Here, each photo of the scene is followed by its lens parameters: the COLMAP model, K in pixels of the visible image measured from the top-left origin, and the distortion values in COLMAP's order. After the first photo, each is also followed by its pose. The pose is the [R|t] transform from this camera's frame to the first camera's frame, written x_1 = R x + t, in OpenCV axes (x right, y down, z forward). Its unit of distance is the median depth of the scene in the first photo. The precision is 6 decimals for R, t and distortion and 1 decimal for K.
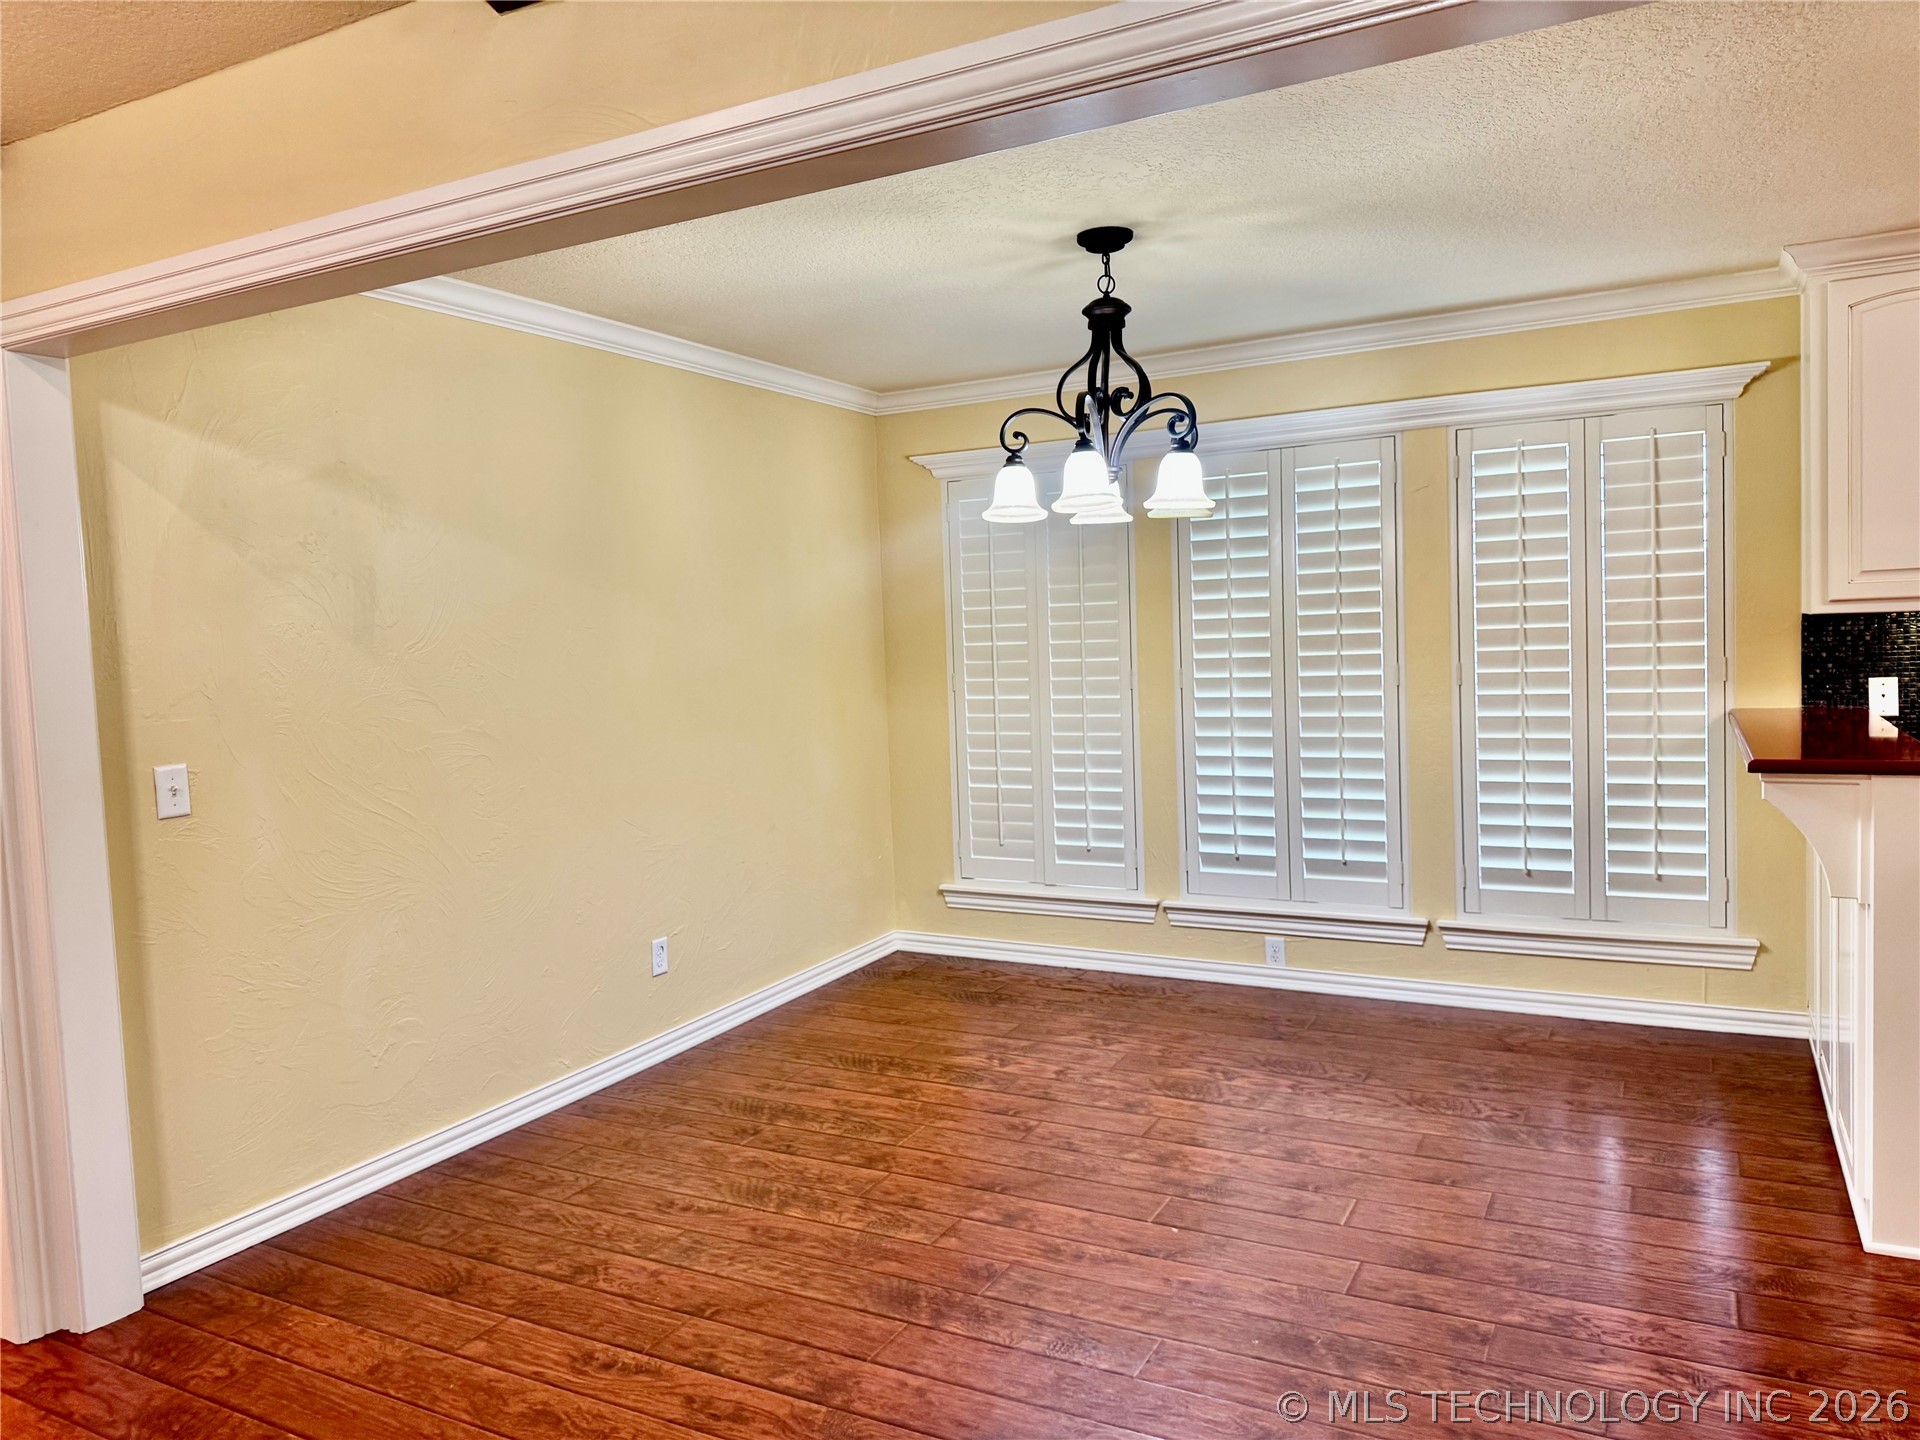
lens RADIAL K [[1333.3, 0, 951.1], [0, 1333.3, 702.2], [0, 0, 1]] dist [0.124451, -0.226091]
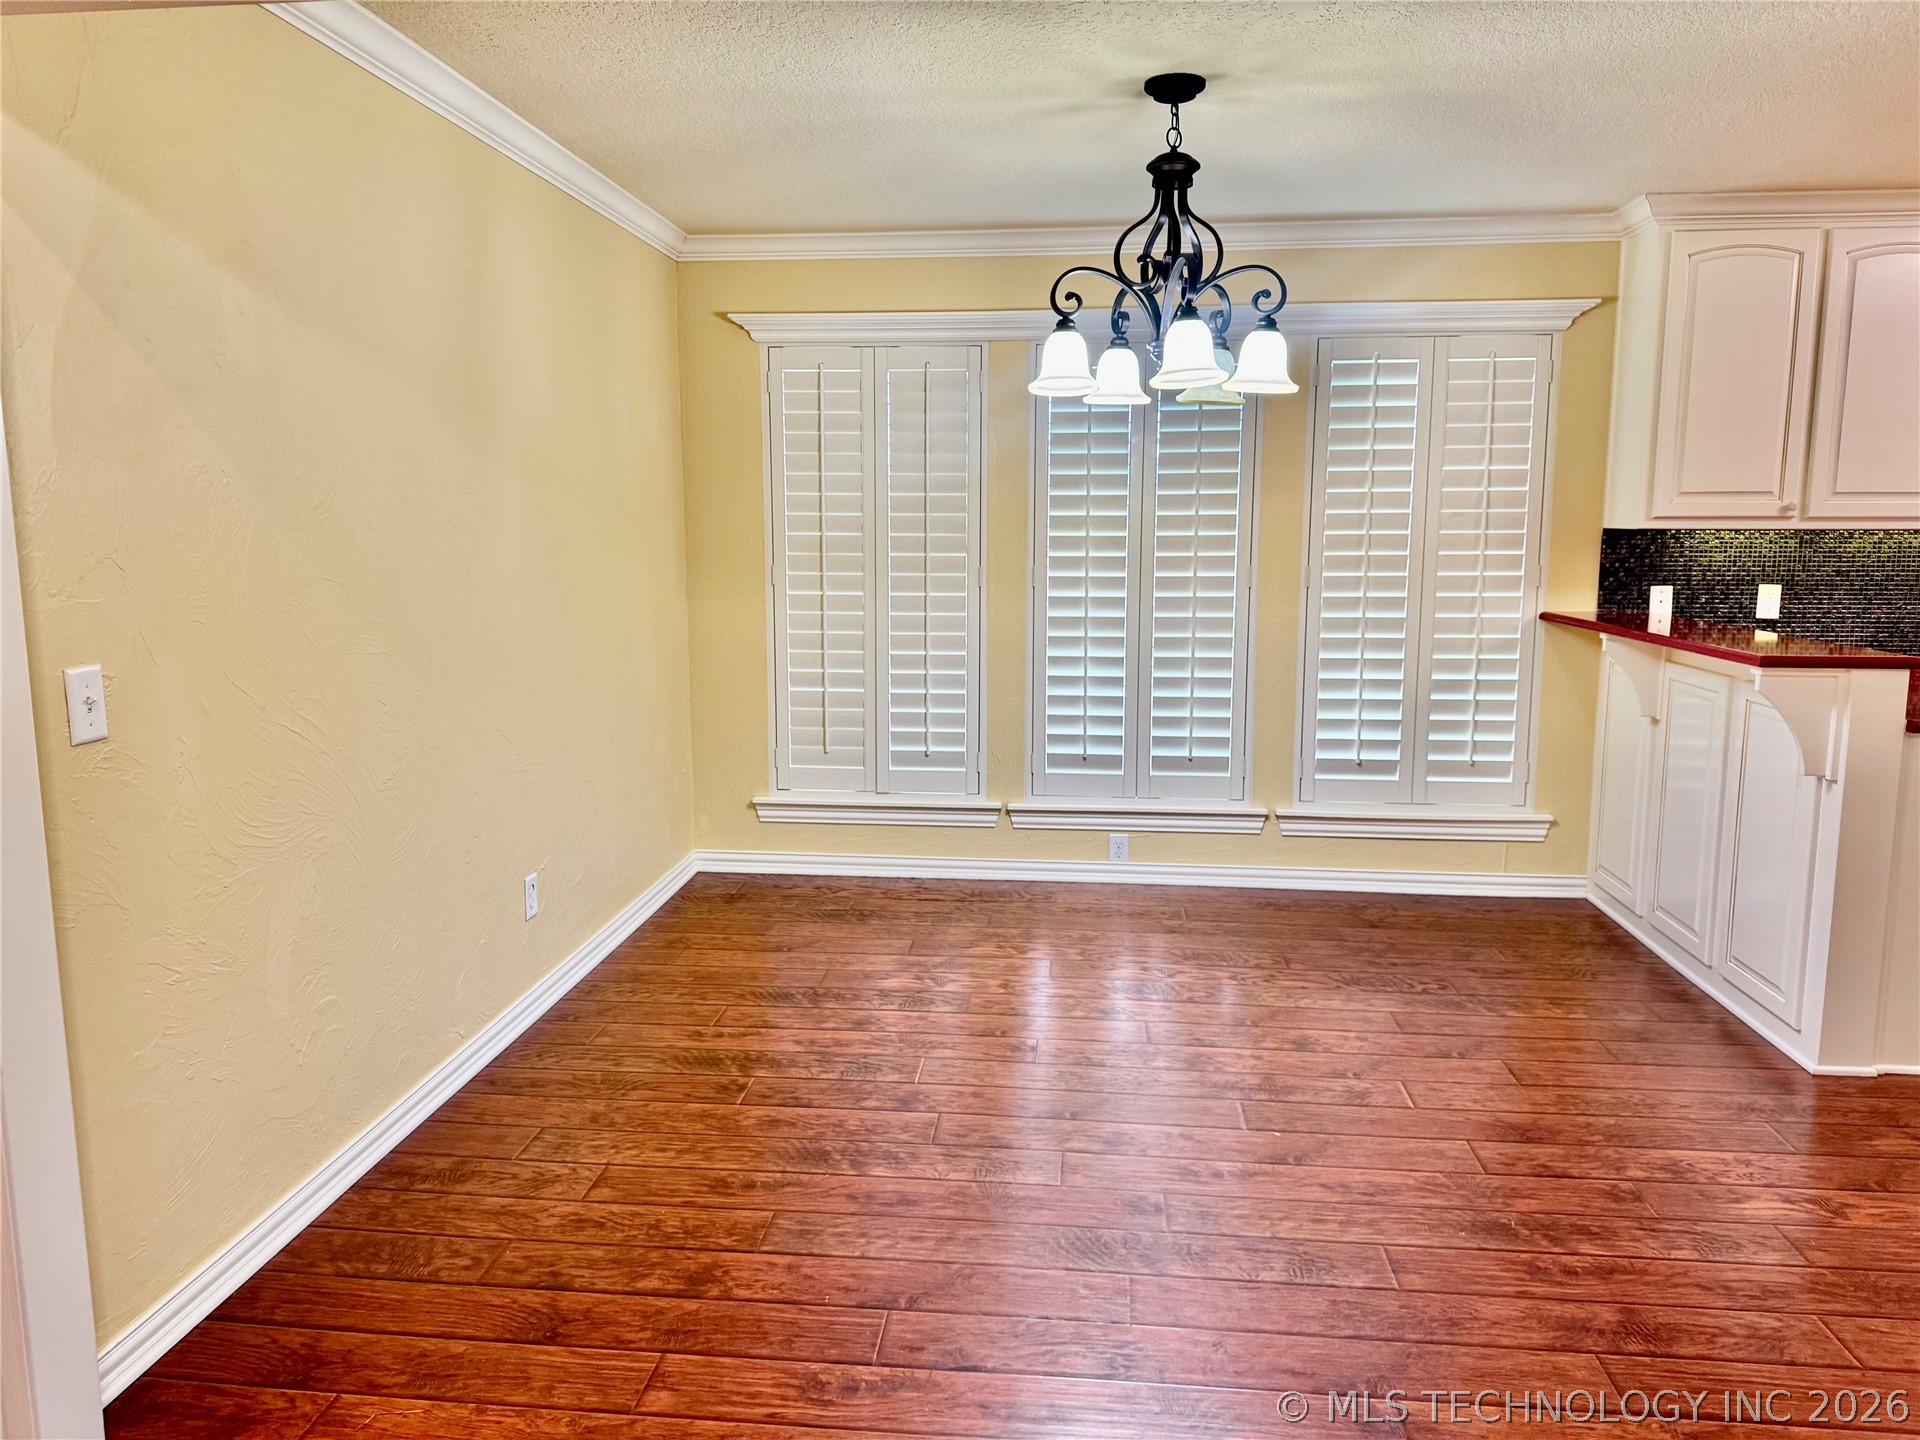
lens RADIAL K [[1333.3, 0, 951.1], [0, 1333.3, 702.2], [0, 0, 1]] dist [0.124451, -0.226091]
pose [[0.925718, -0.013800, 0.377963, -0.293942], [-0.013497, 0.997492, 0.069478, 0.007947], [-0.377974, -0.069419, 0.923210, 0.141435]]
